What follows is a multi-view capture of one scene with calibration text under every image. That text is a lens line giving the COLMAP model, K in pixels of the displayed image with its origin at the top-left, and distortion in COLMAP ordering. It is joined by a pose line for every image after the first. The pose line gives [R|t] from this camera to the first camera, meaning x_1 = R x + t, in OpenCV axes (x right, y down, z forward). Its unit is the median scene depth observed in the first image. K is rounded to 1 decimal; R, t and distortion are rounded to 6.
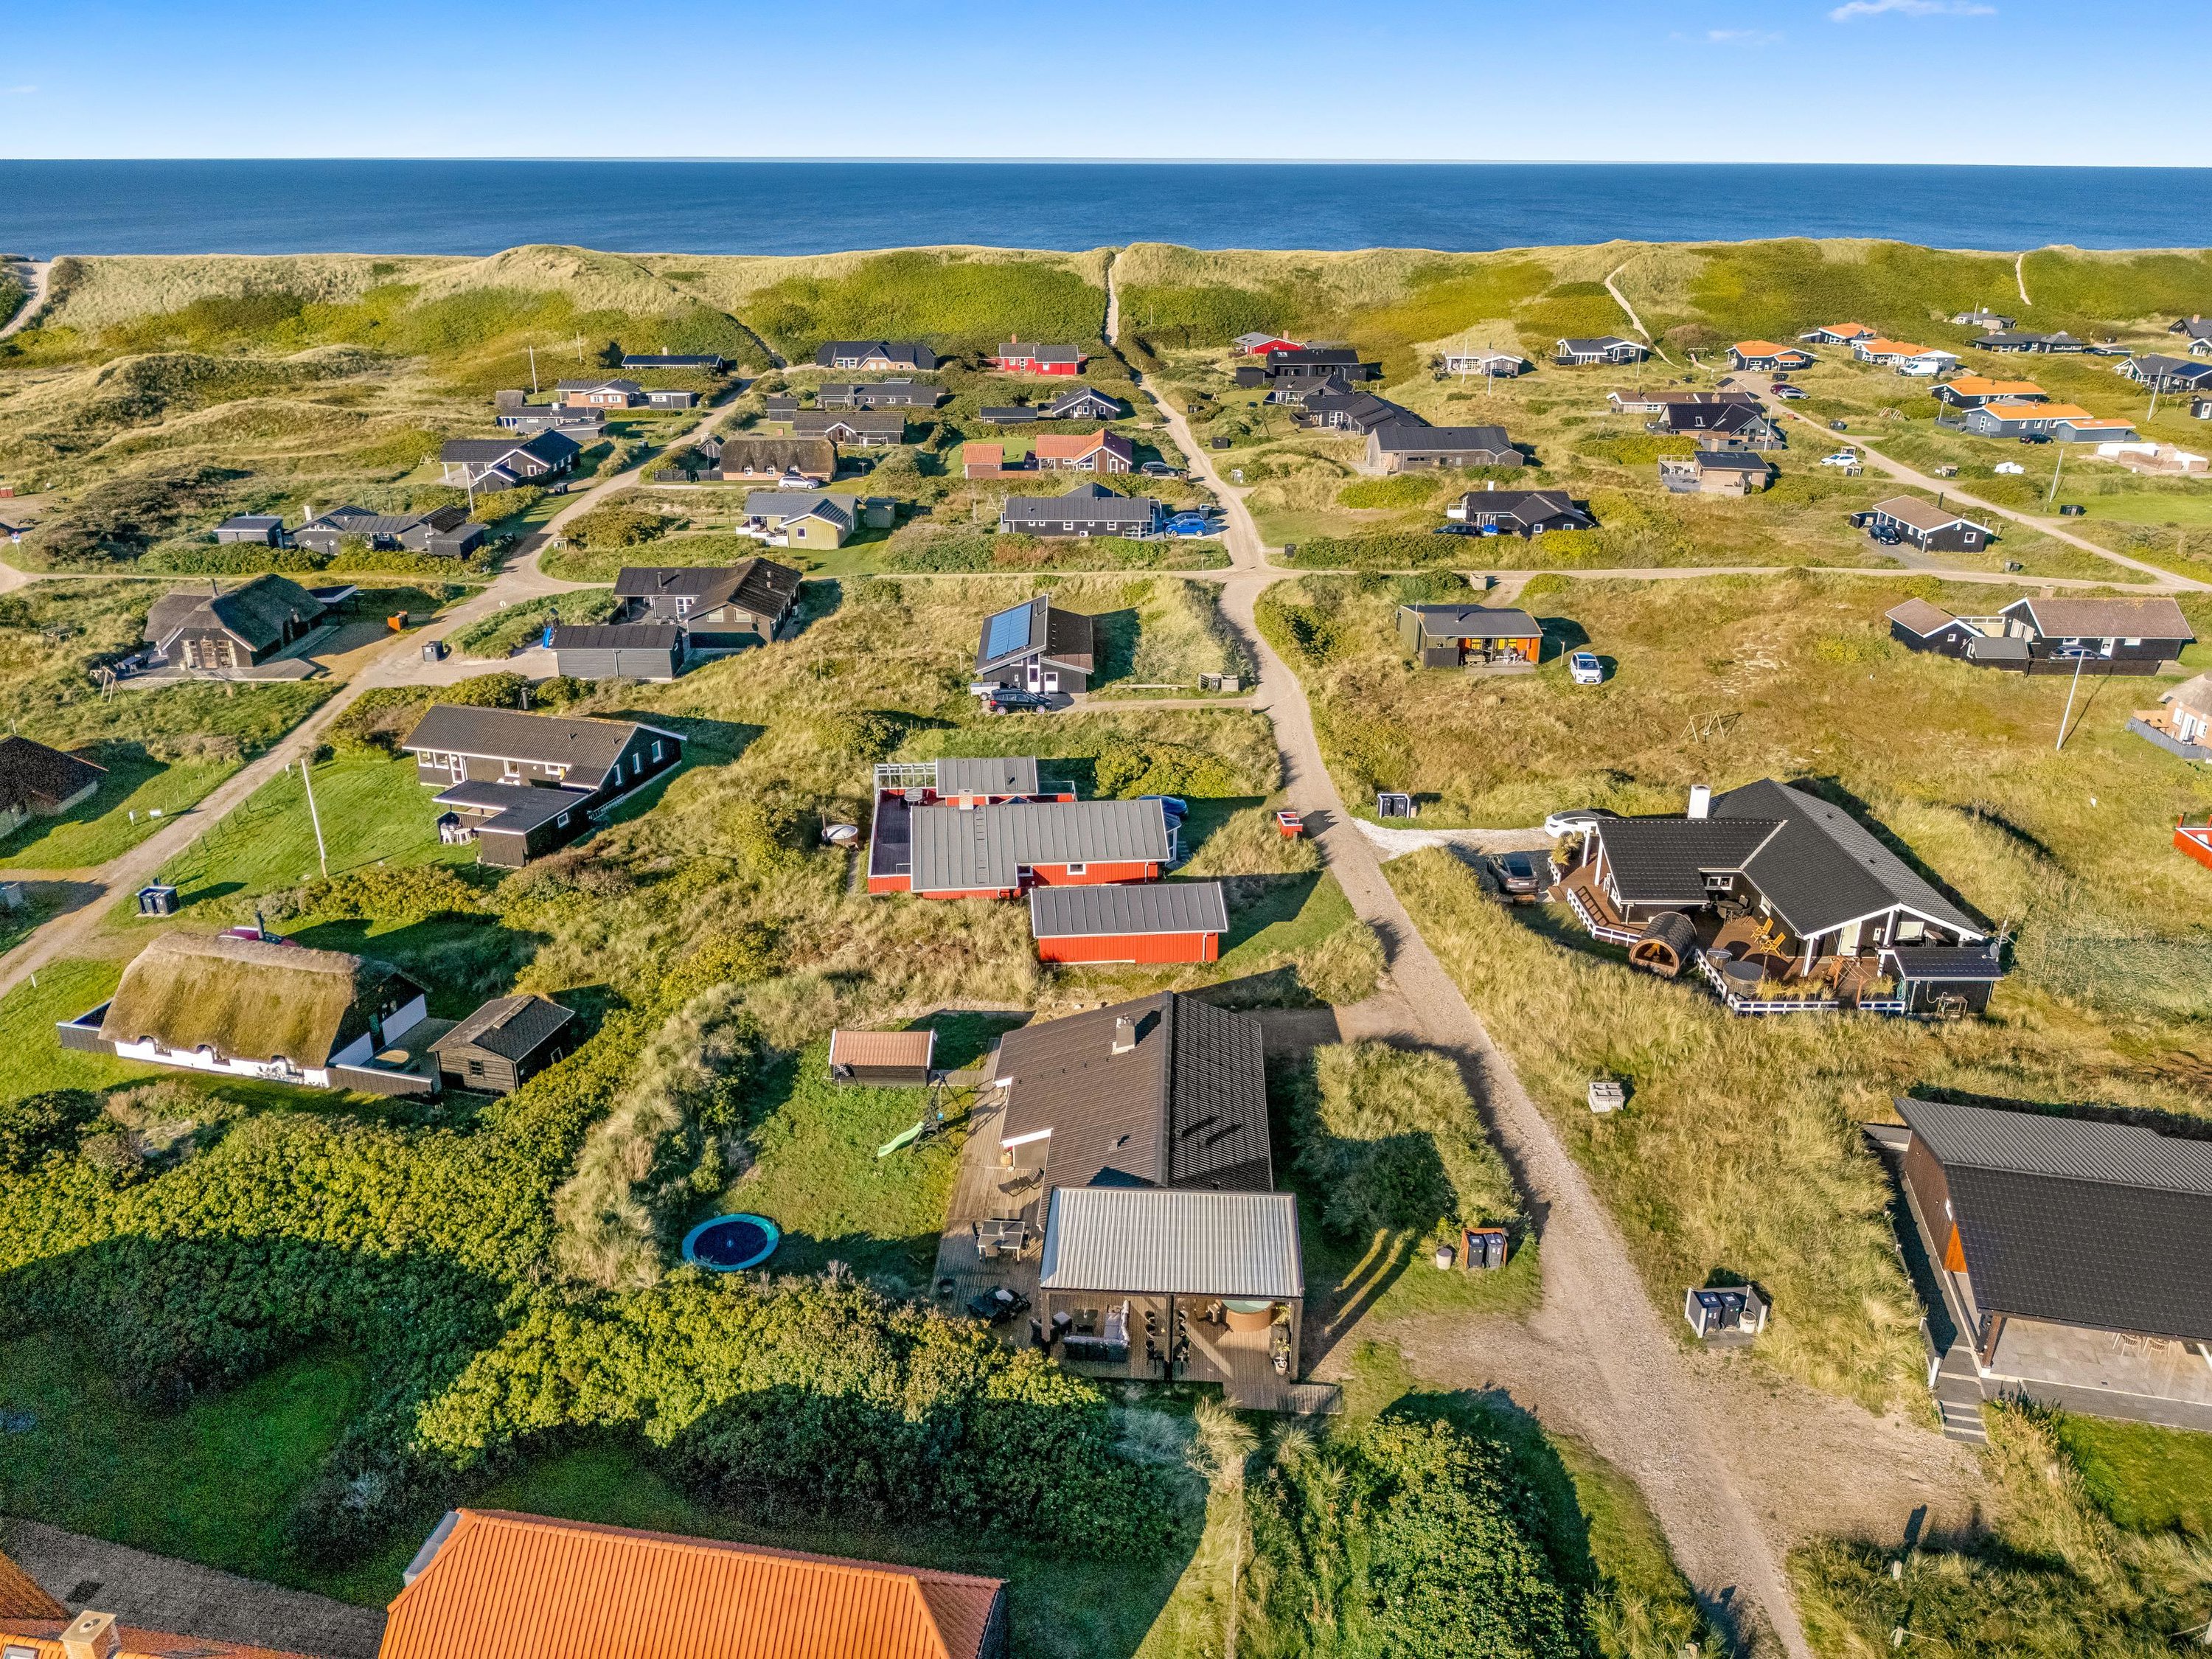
lens RADIAL K [[1629.2, 0, 1106.0], [0, 1629.2, 829.5], [0, 0, 1]] dist [0.084738, -0.093960]
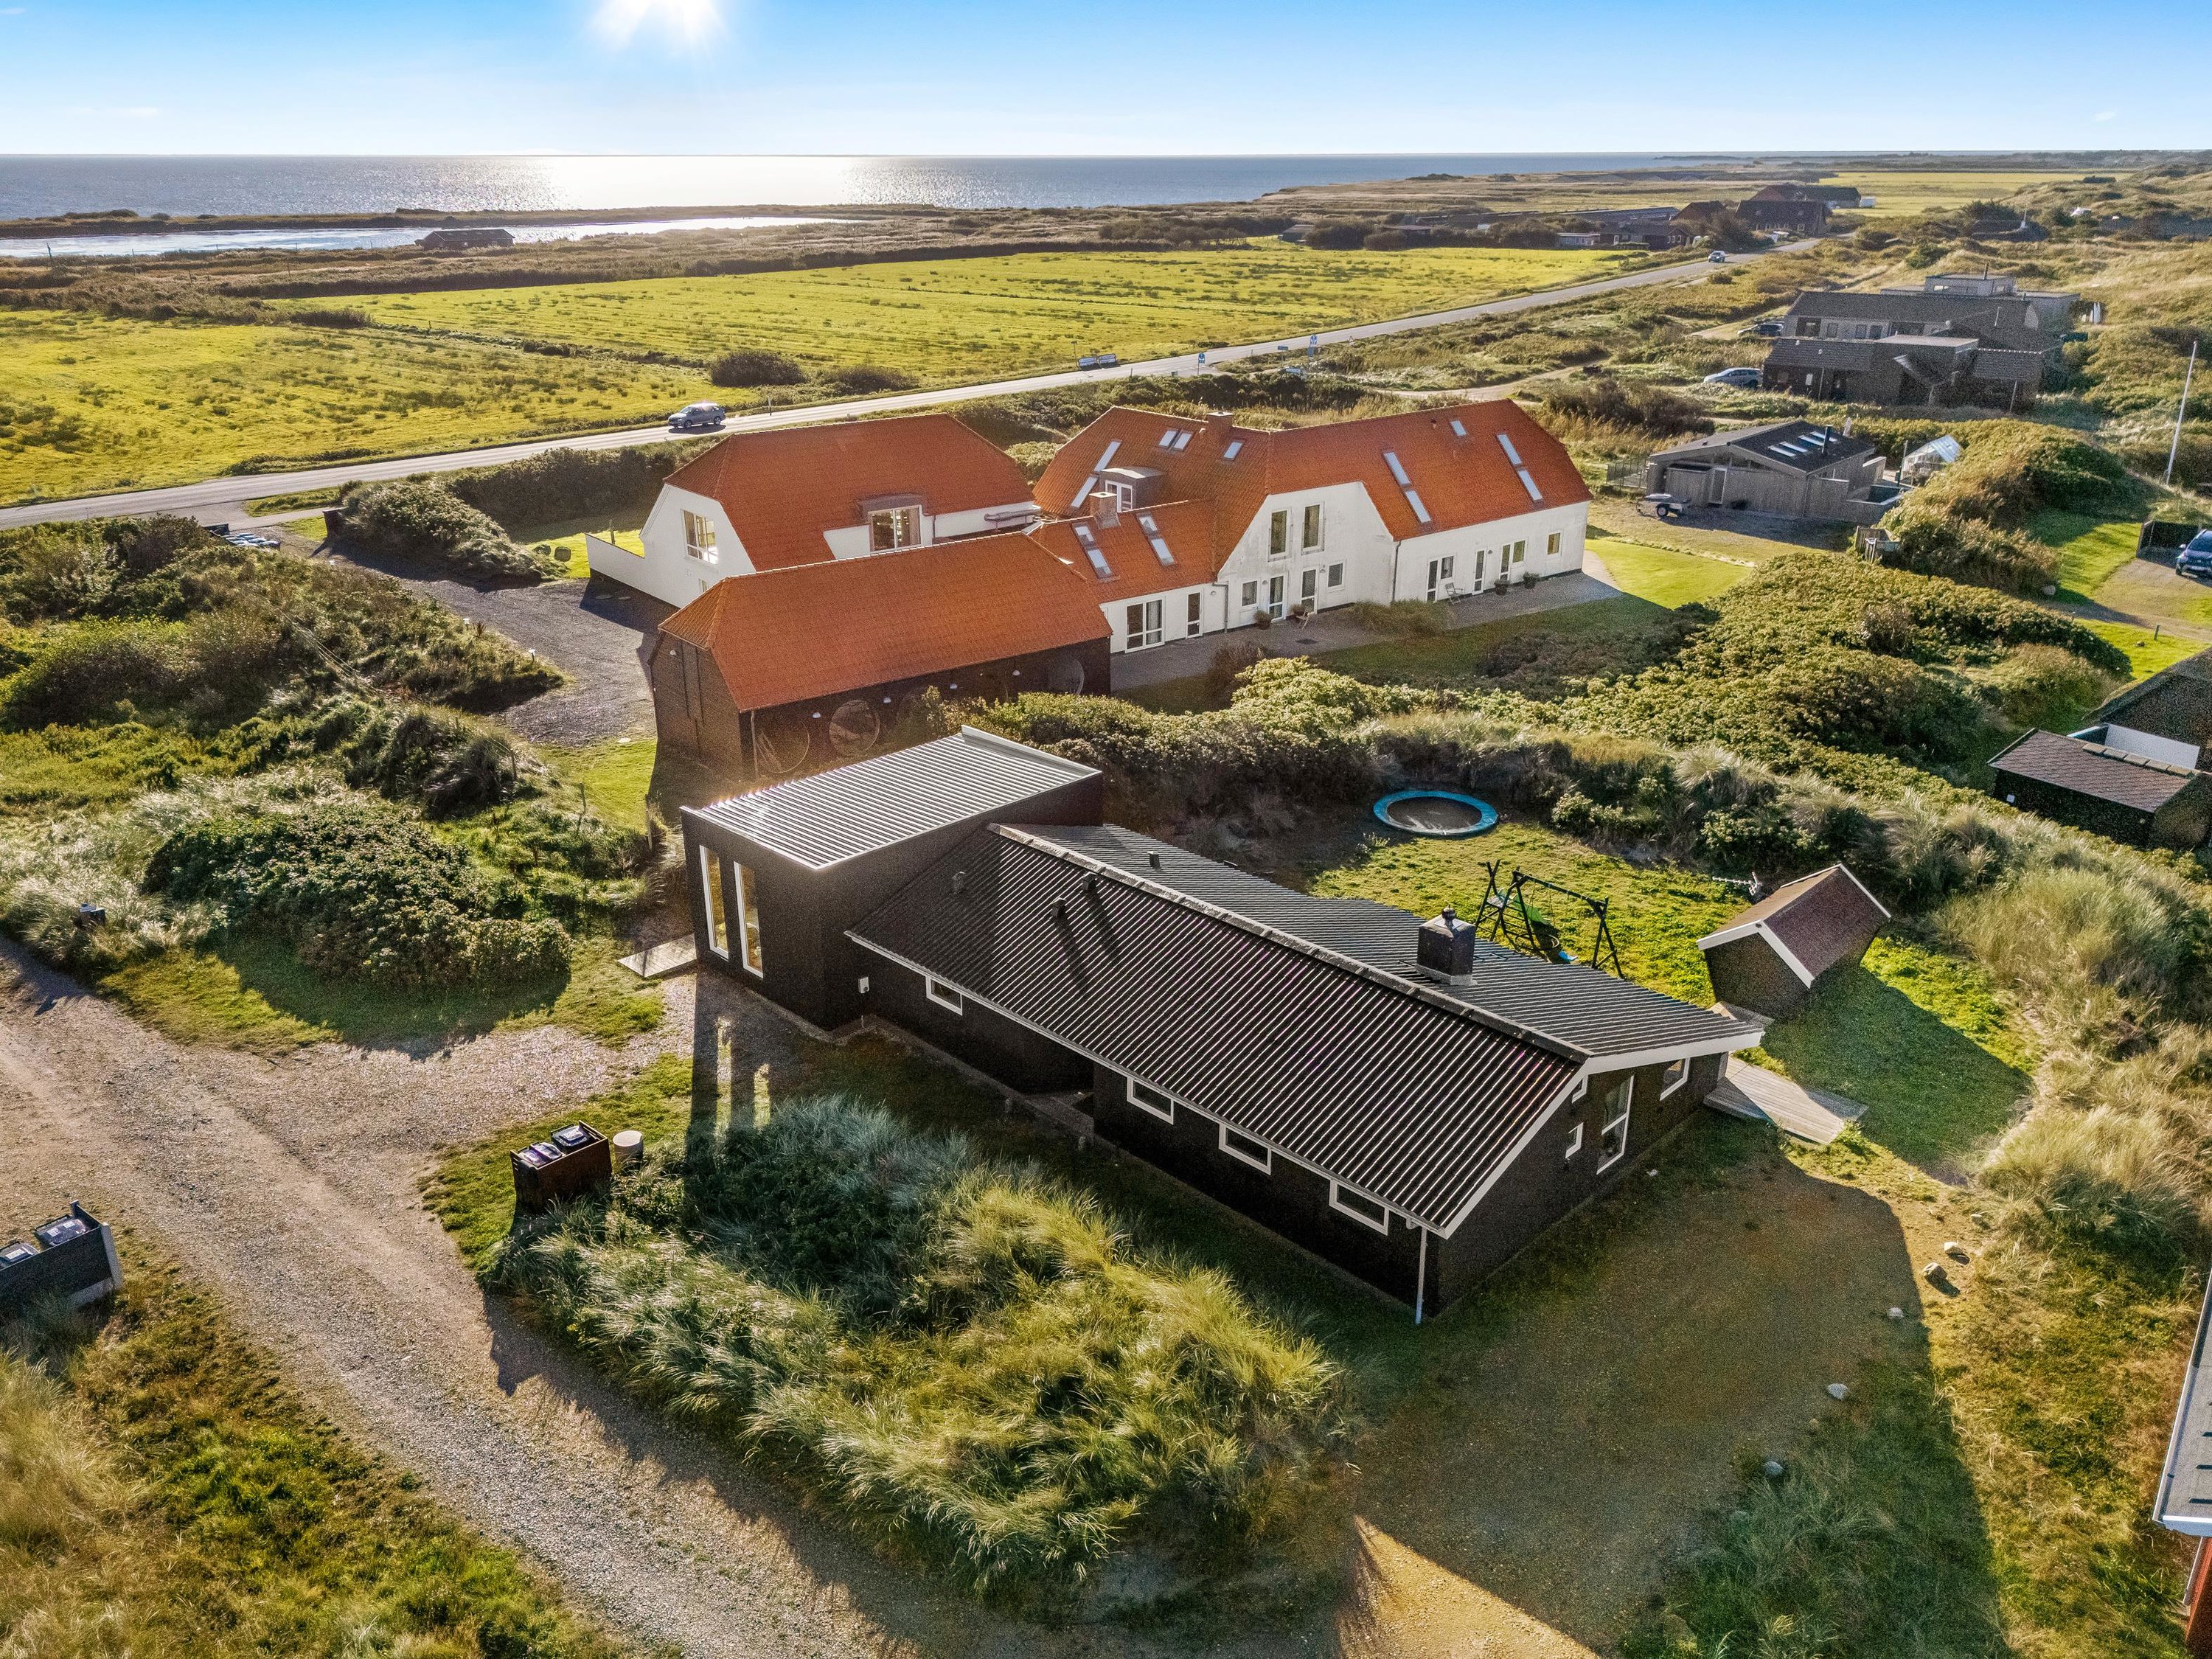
lens RADIAL K [[1667.9, 0, 1106.0], [0, 1667.9, 829.5], [0, 0, 1]] dist [0.021758, 0.002027]
pose [[-0.658754, 0.276830, -0.699577, 0.438842], [-0.281344, 0.771744, 0.570313, -0.153384], [0.697774, 0.572518, -0.430505, 1.251962]]
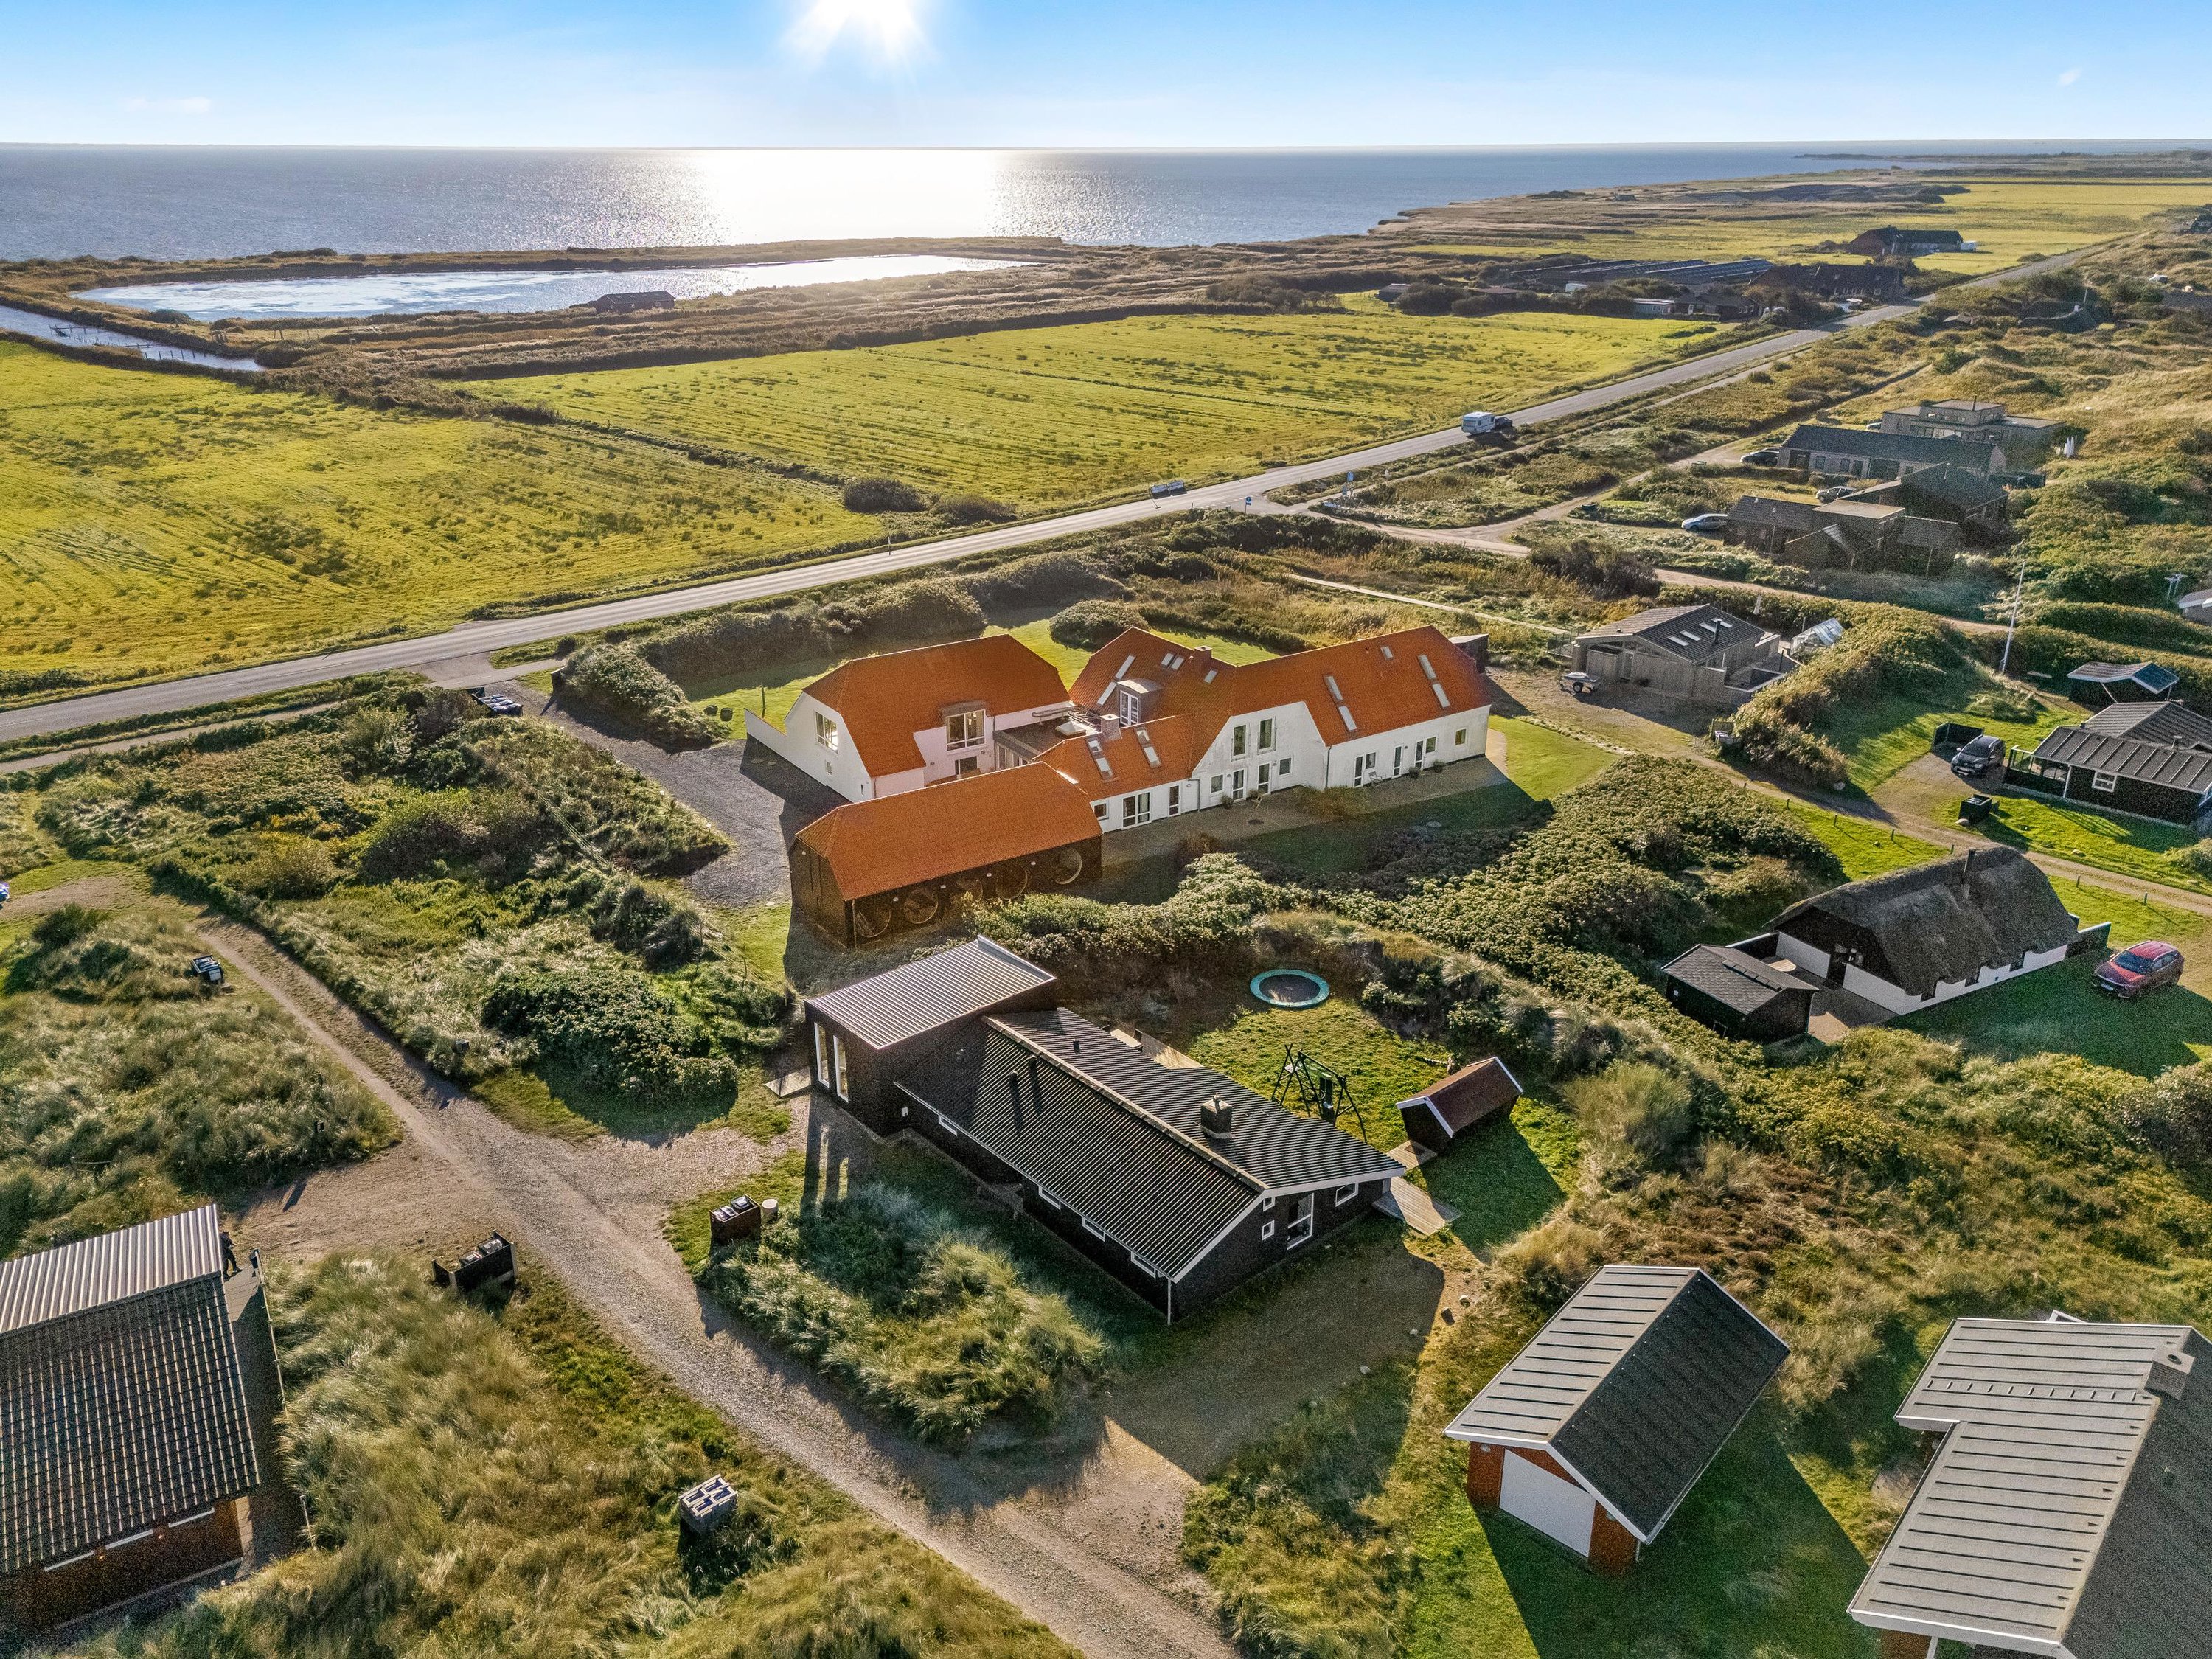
lens RADIAL K [[1629.2, 0, 1106.0], [0, 1629.2, 829.5], [0, 0, 1]] dist [0.084738, -0.093960]
pose [[-0.714348, 0.264625, -0.647828, 0.615892], [-0.261631, 0.757617, 0.597968, -0.518402], [0.649042, 0.596649, -0.471968, 1.422073]]
